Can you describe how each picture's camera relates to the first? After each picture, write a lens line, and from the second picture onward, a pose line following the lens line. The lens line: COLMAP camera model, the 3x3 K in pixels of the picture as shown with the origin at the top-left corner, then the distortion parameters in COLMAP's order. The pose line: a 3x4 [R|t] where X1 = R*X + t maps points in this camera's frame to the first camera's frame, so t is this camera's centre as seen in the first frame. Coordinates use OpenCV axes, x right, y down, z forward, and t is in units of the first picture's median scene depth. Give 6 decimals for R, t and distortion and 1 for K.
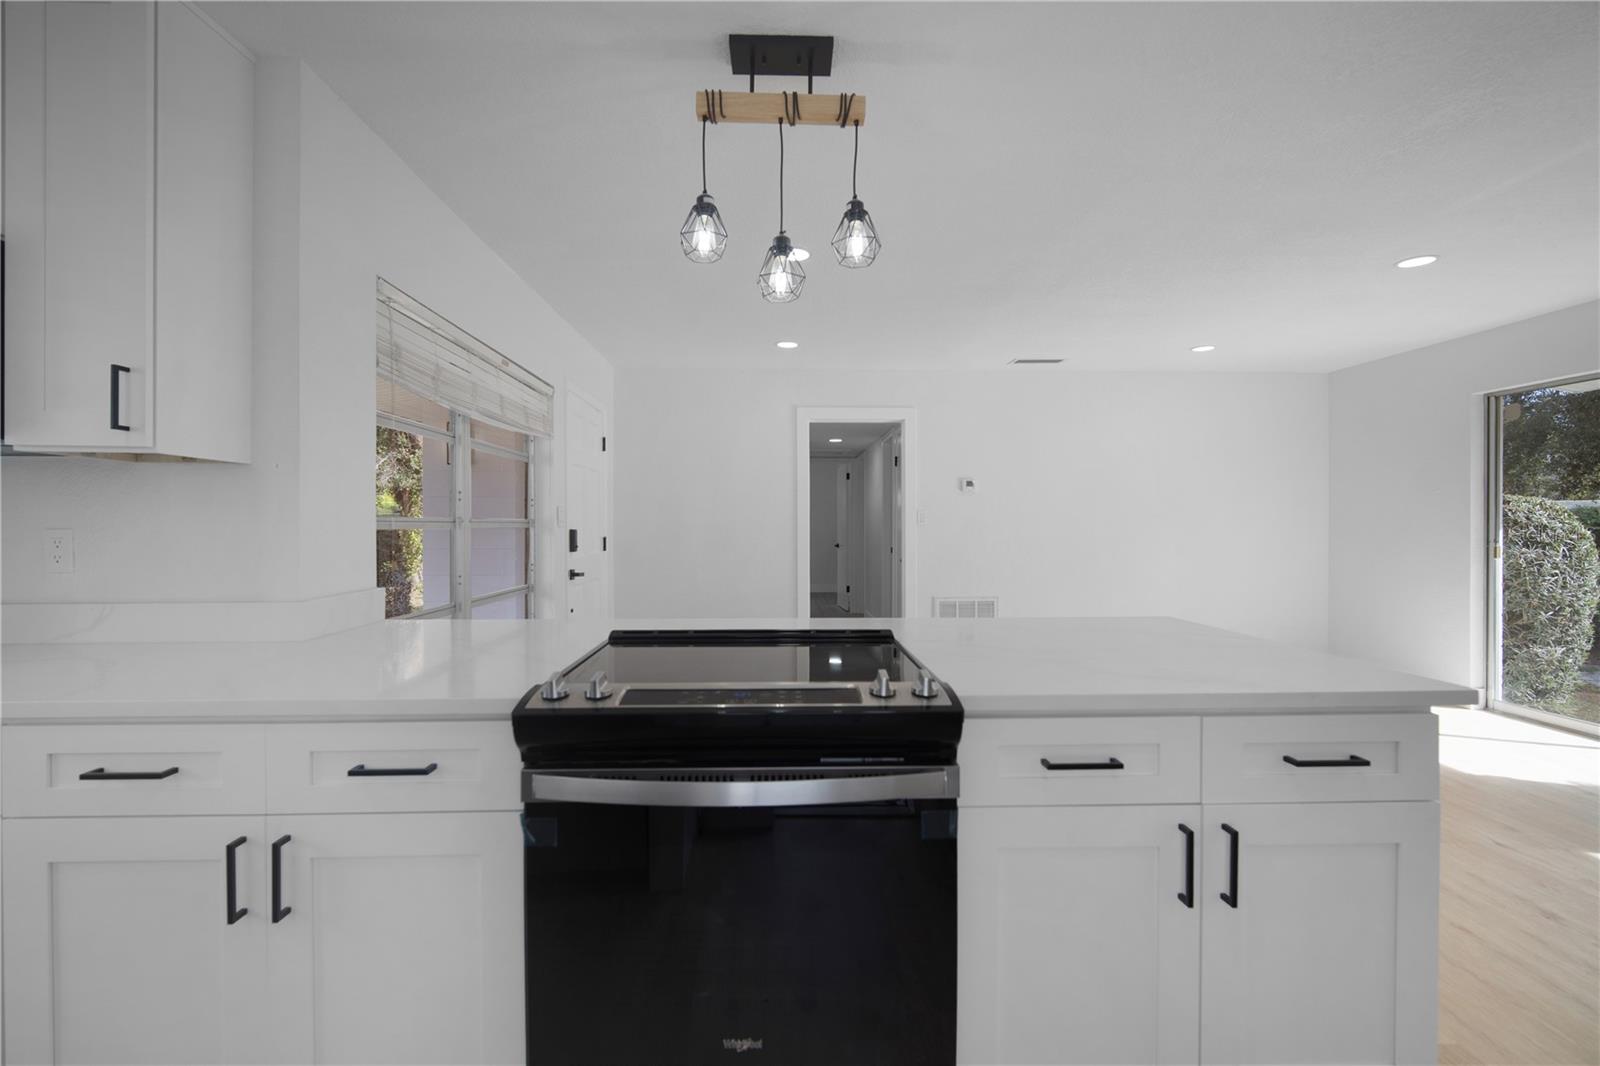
lens RADIAL K [[720.3, 0, 795.3], [0, 720.3, 526.6], [0, 0, 1]] dist [0.003236, -0.000779]
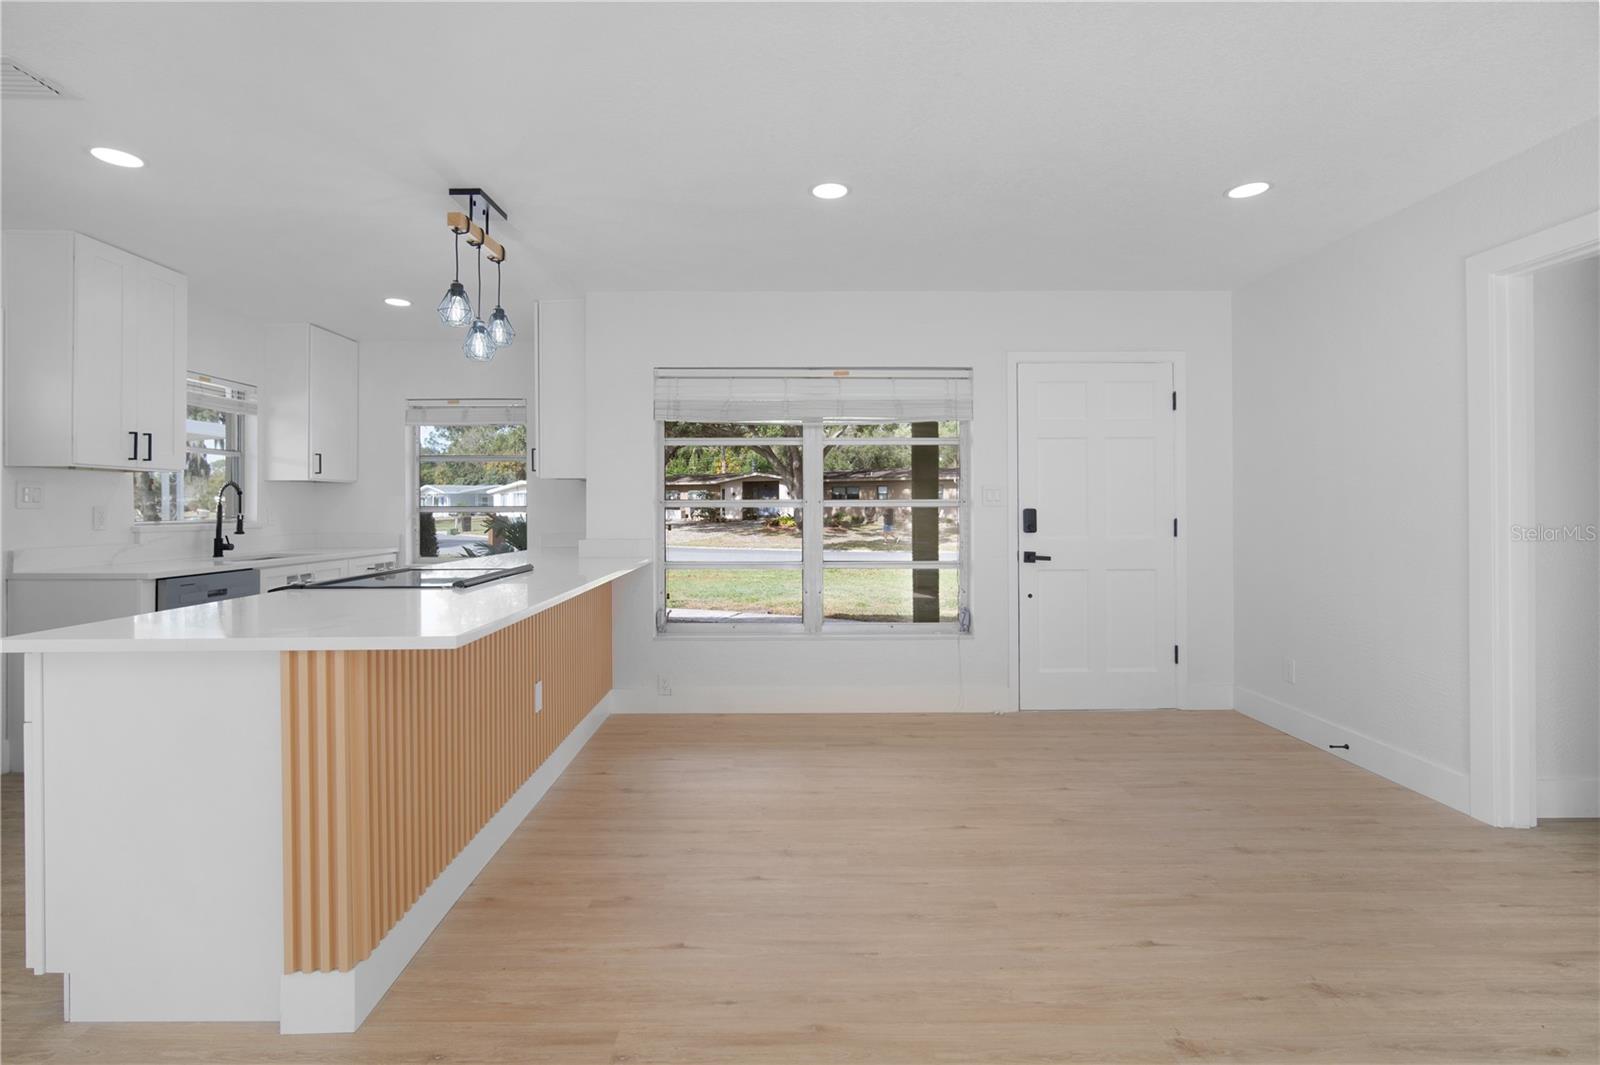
lens RADIAL K [[709.1, 0, 781.6], [0, 709.1, 510.4], [0, 0, 1]] dist [-0.013348, 0.003976]
pose [[-0.040292, 0.003420, -0.999182, 0.565696], [0.003078, 0.999990, 0.003299, 0.000839], [0.999183, -0.002942, -0.040302, 0.639490]]
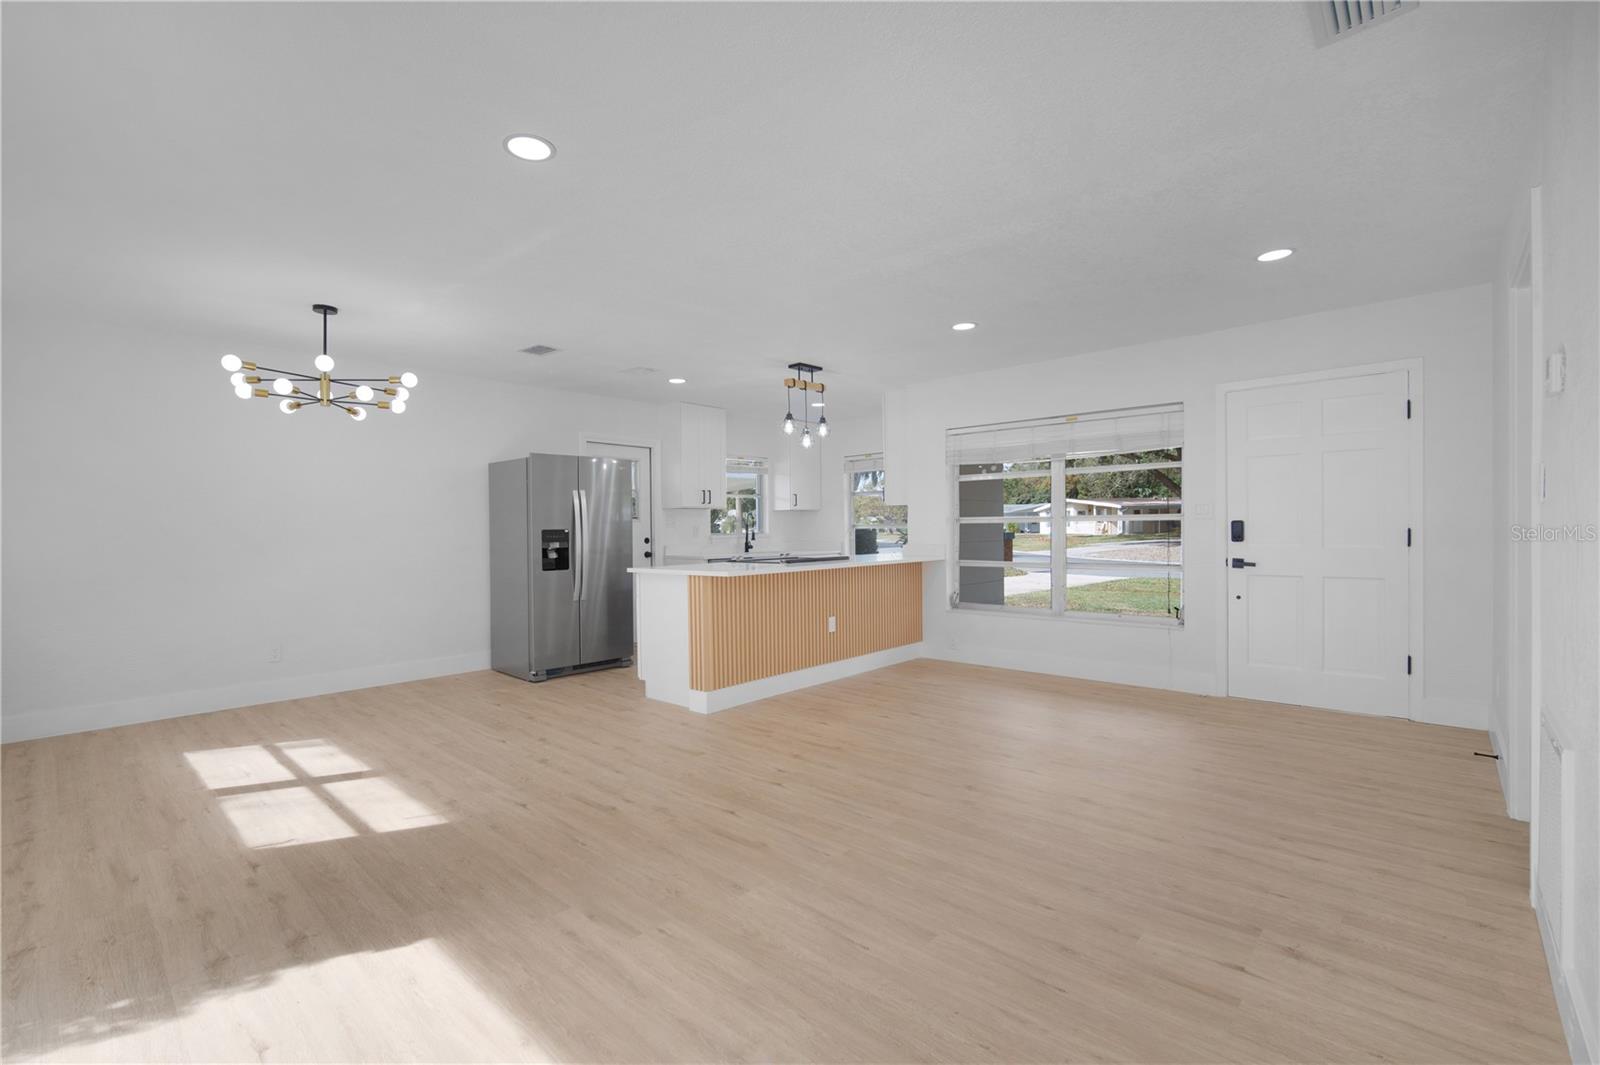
lens RADIAL K [[709.1, 0, 790.6], [0, 709.1, 536.6], [0, 0, 1]] dist [-0.013348, 0.003976]
pose [[-0.709332, 0.015449, -0.704705, 0.805967], [0.011944, 0.999880, 0.009898, 0.007320], [0.704773, -0.001396, -0.709431, 1.141633]]
